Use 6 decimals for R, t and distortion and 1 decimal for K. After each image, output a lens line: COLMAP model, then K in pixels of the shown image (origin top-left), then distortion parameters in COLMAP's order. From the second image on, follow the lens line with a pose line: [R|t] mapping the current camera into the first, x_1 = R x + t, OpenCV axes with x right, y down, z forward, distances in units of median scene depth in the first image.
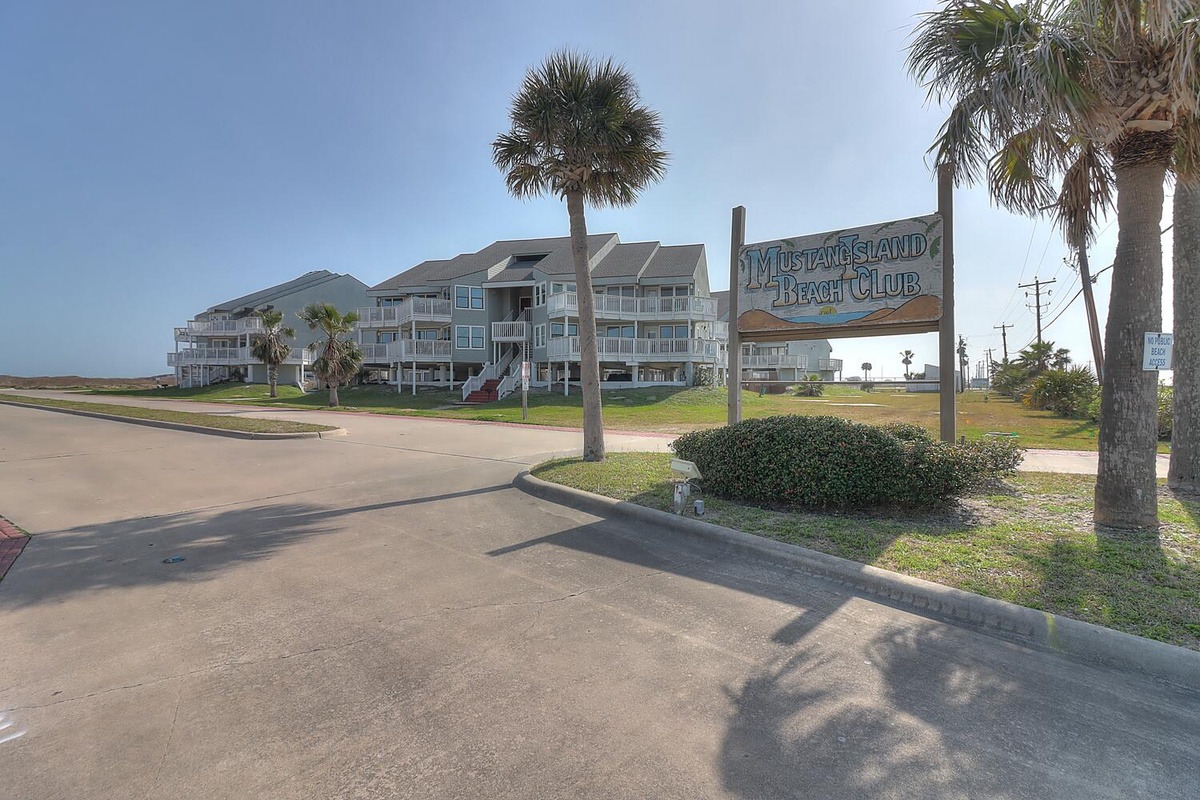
lens RADIAL K [[554.0, 0, 602.2], [0, 554.0, 390.9], [0, 0, 1]] dist [0.000957, 0.000195]
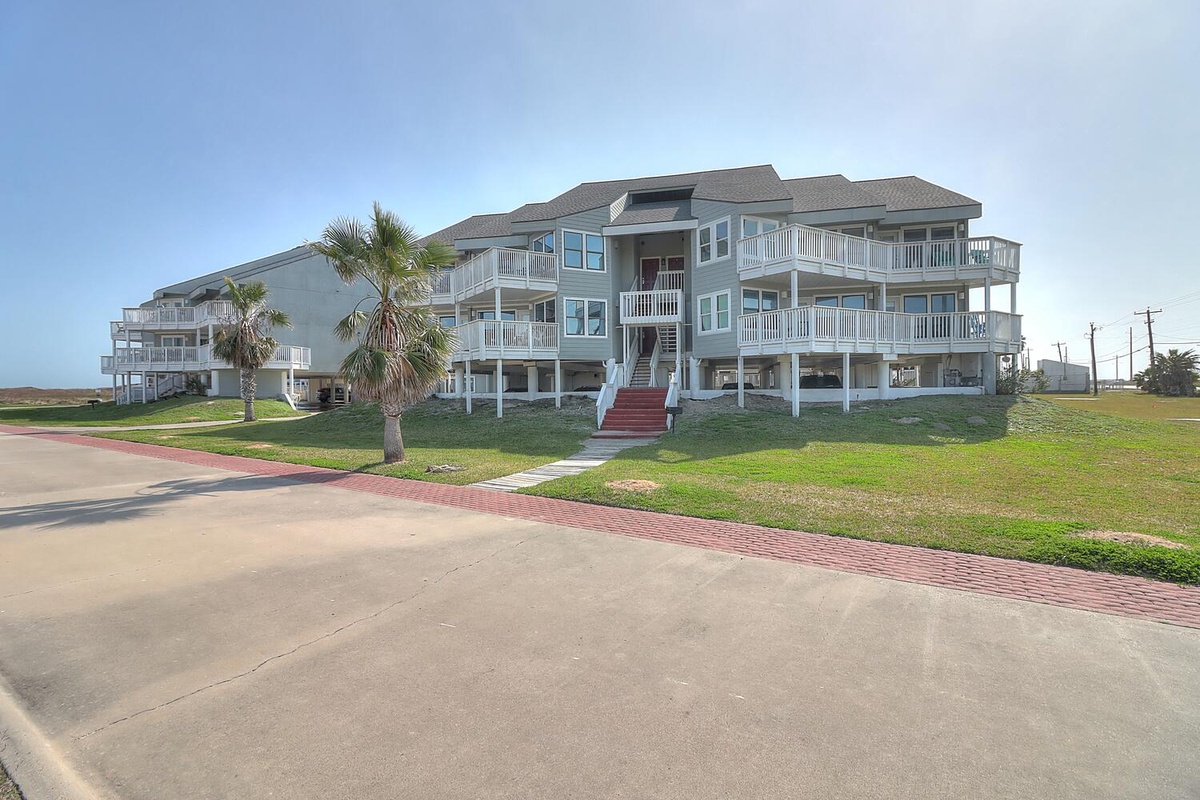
lens RADIAL K [[554.0, 0, 602.2], [0, 554.0, 390.9], [0, 0, 1]] dist [0.000957, 0.000195]
pose [[0.999387, -0.015561, 0.031353, -0.207523], [0.015710, 0.999866, -0.004505, -0.012919], [-0.031278, 0.004995, 0.999498, 0.349127]]
